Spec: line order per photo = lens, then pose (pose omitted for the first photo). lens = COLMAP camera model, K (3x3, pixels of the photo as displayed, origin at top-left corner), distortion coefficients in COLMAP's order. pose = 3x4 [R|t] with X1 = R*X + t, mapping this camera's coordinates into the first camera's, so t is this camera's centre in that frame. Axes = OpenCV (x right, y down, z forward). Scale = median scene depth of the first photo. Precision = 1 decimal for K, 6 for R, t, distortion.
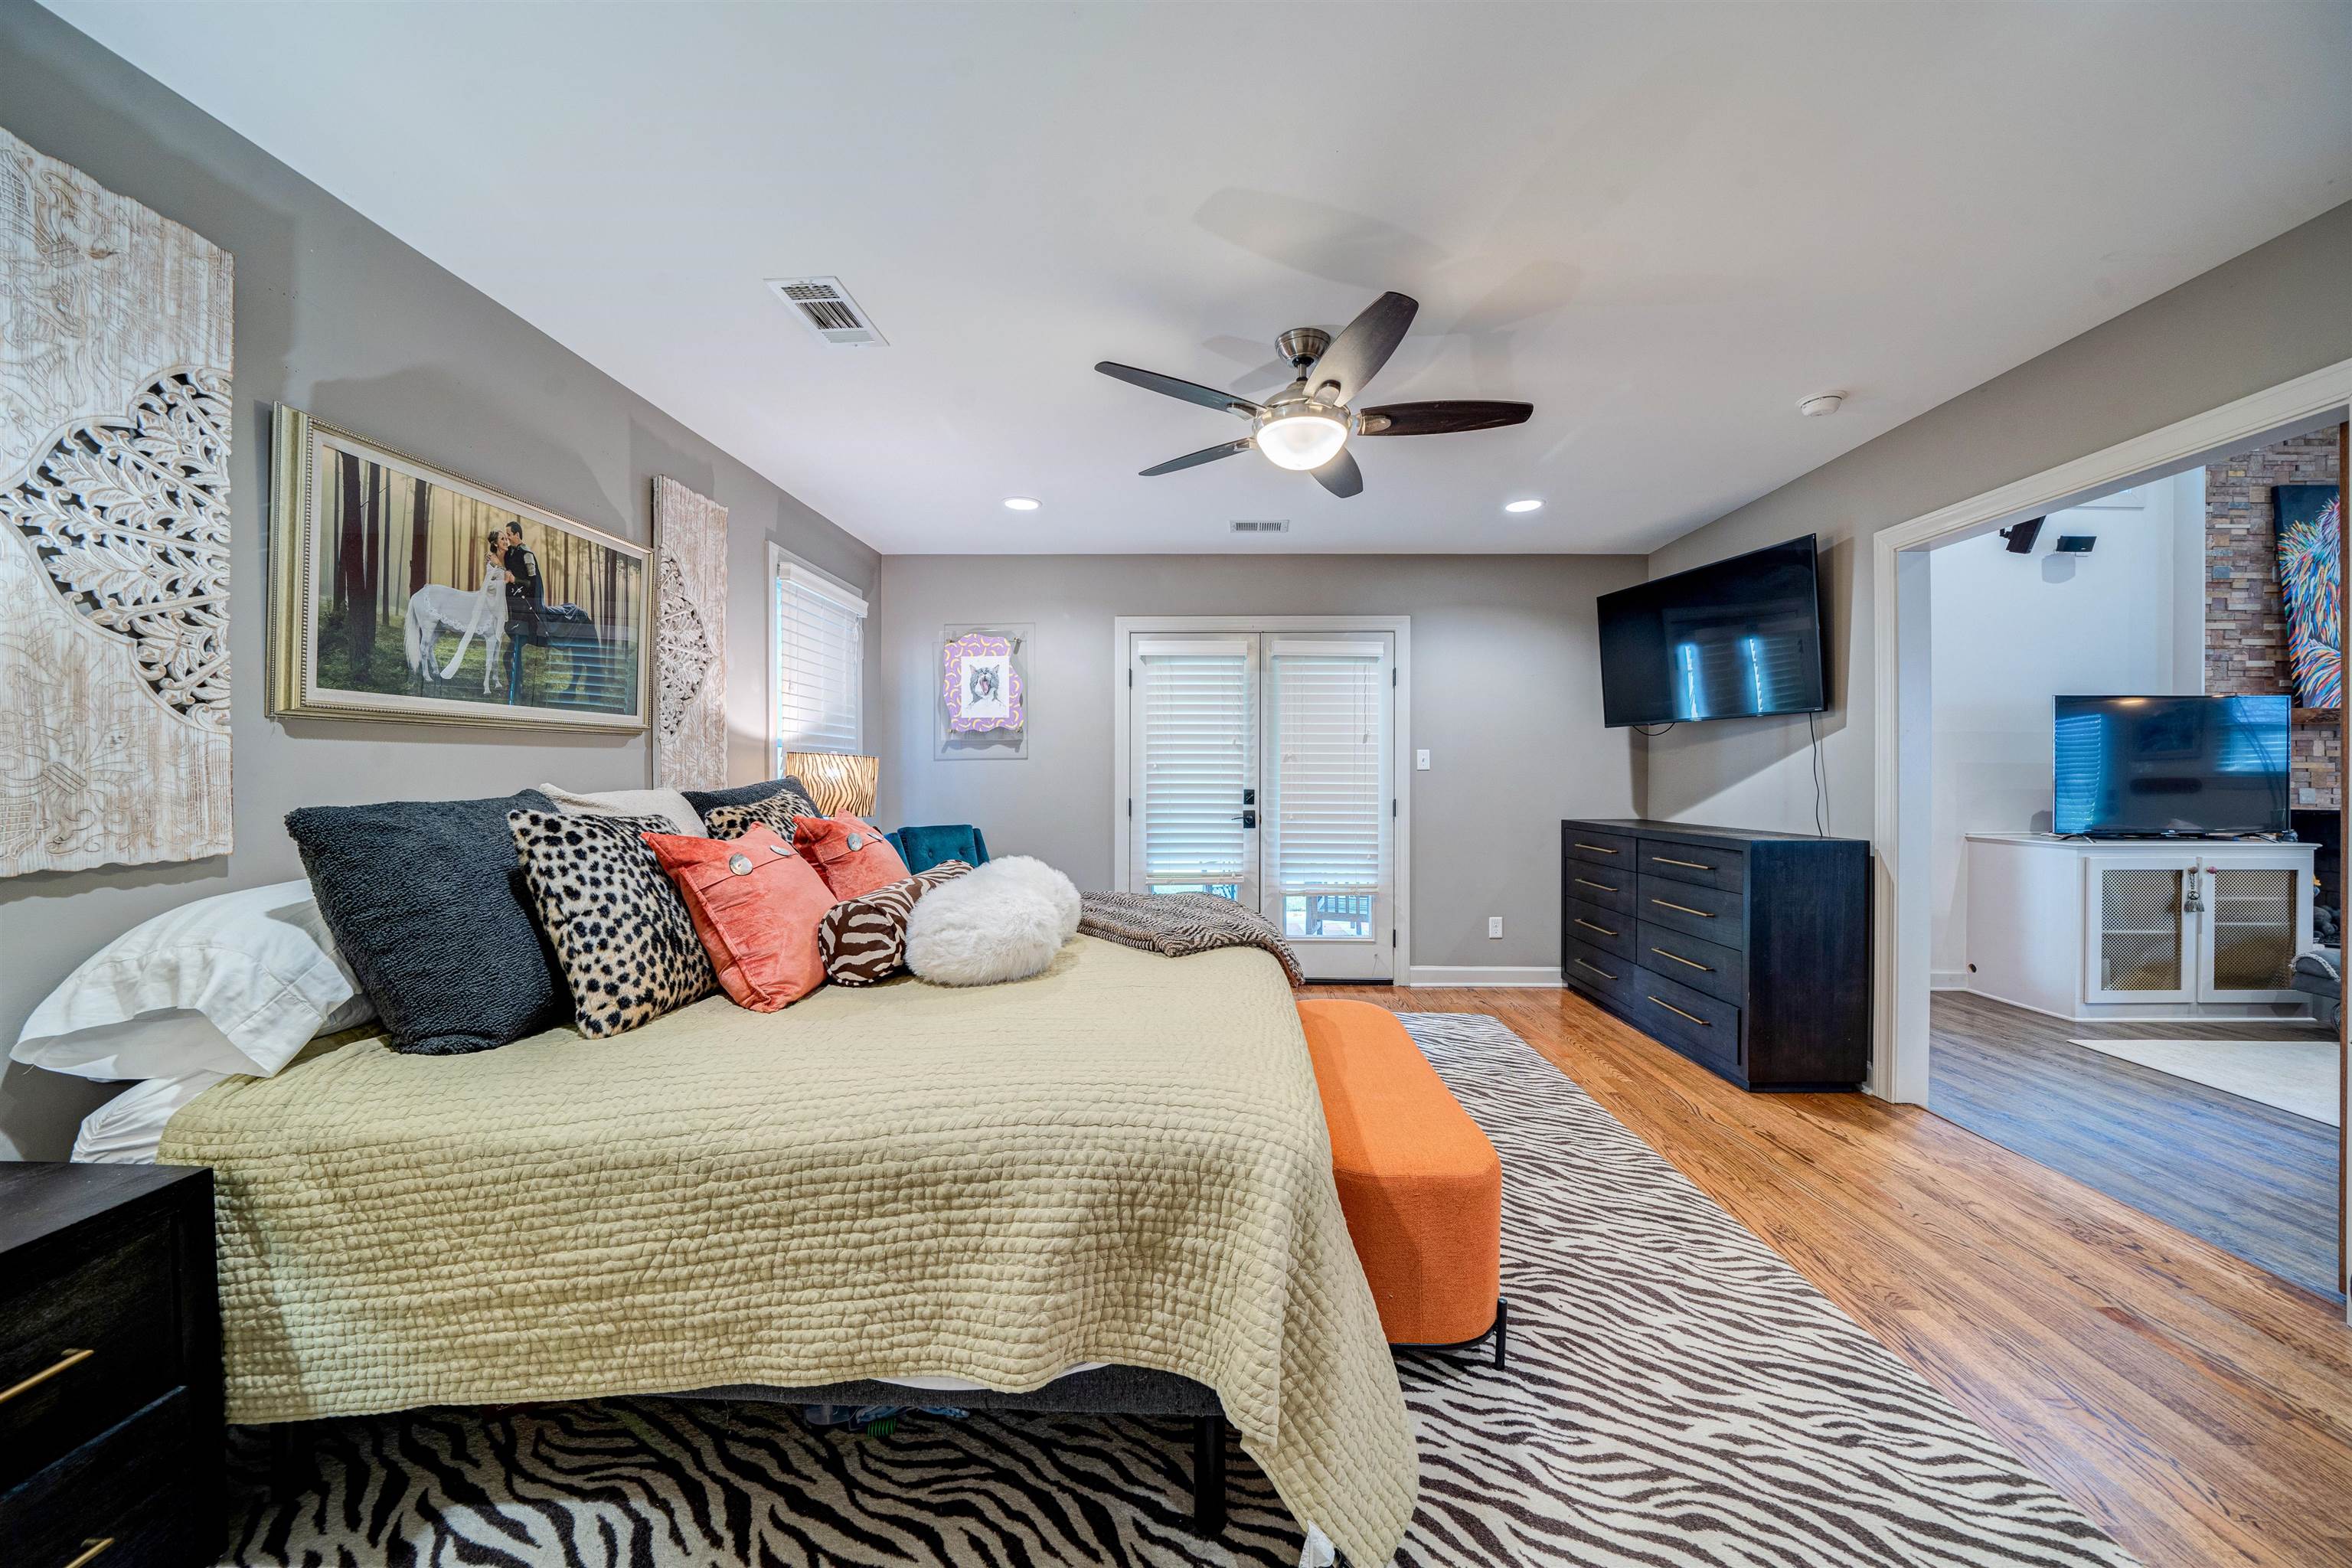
lens RADIAL K [[816.0, 0, 1176.0], [0, 816.0, 784.0], [0, 0, 1]] dist [-0.016027, 0.000202]
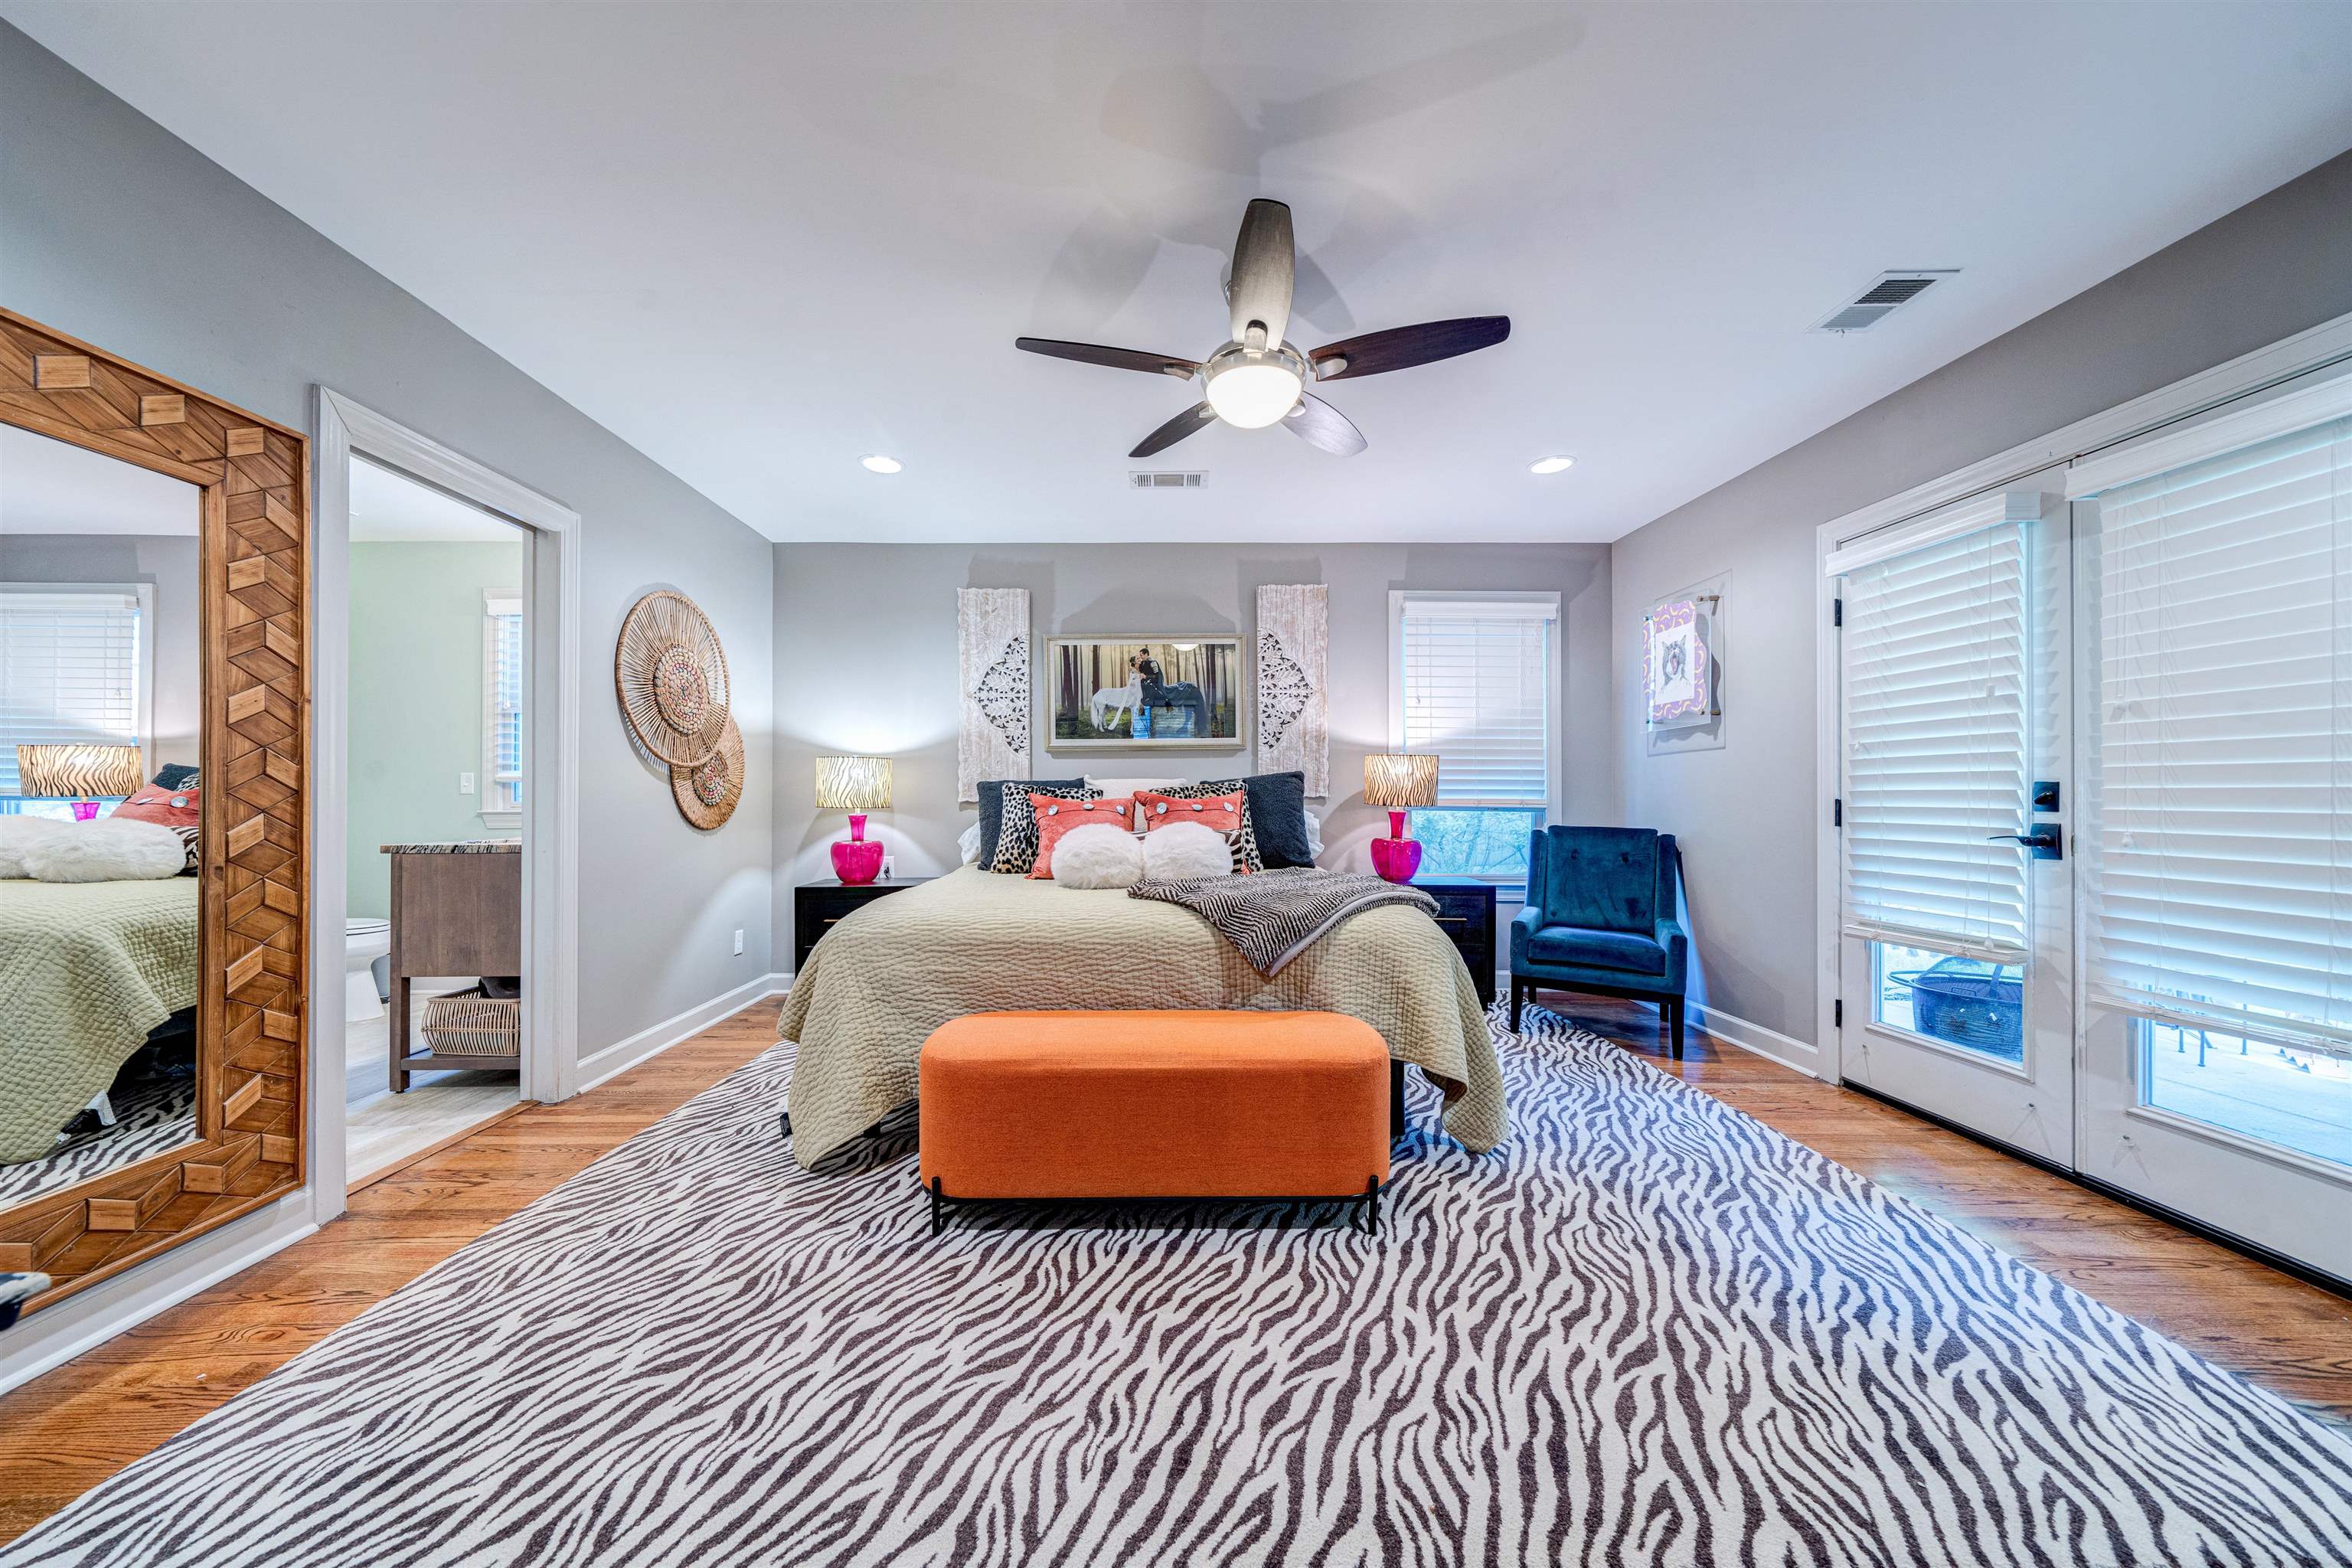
lens RADIAL K [[787.0, 0, 1174.0], [0, 787.0, 808.6], [0, 0, 1]] dist [0.000626, 0.000001]
pose [[0.067557, 0.015752, -0.997591, 1.471721], [-0.011462, 0.999822, 0.015011, 0.061689], [0.997650, 0.010421, 0.067726, 1.178655]]
